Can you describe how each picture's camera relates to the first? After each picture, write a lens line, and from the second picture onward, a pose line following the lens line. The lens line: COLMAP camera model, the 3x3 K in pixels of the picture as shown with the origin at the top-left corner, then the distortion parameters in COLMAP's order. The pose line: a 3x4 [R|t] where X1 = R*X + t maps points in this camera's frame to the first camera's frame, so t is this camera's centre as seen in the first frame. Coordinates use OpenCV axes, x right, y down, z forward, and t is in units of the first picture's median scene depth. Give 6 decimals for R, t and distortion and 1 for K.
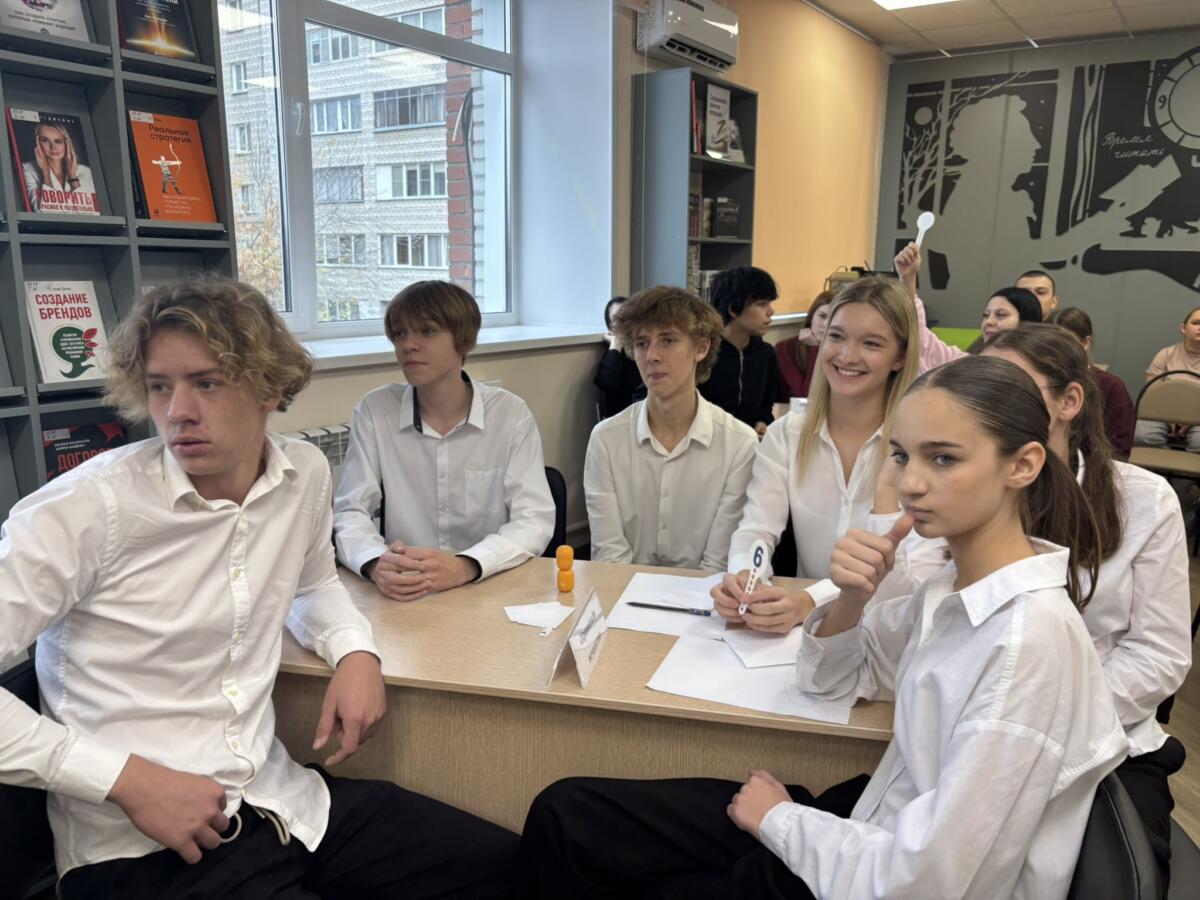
lens RADIAL K [[889.2, 0, 589.9], [0, 889.2, 481.8], [0, 0, 1]] dist [0.032560, -0.045745]
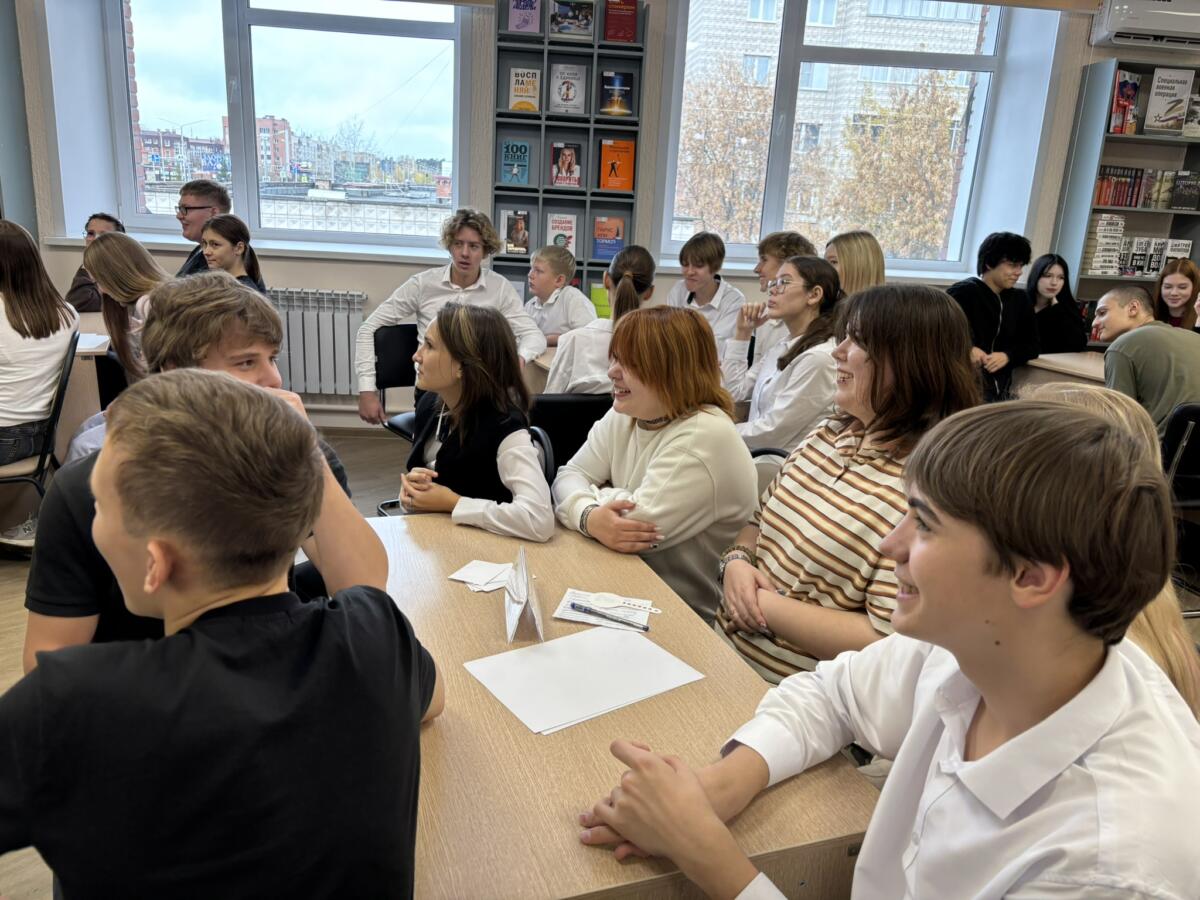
lens RADIAL K [[889.2, 0, 595.0], [0, 889.2, 447.0], [0, 0, 1]] dist [0.032560, -0.045745]
pose [[0.595231, 0.251050, -0.763331, 0.706788], [-0.234105, 0.962913, 0.134140, 0.016016], [0.768697, 0.098855, 0.631928, -0.181135]]
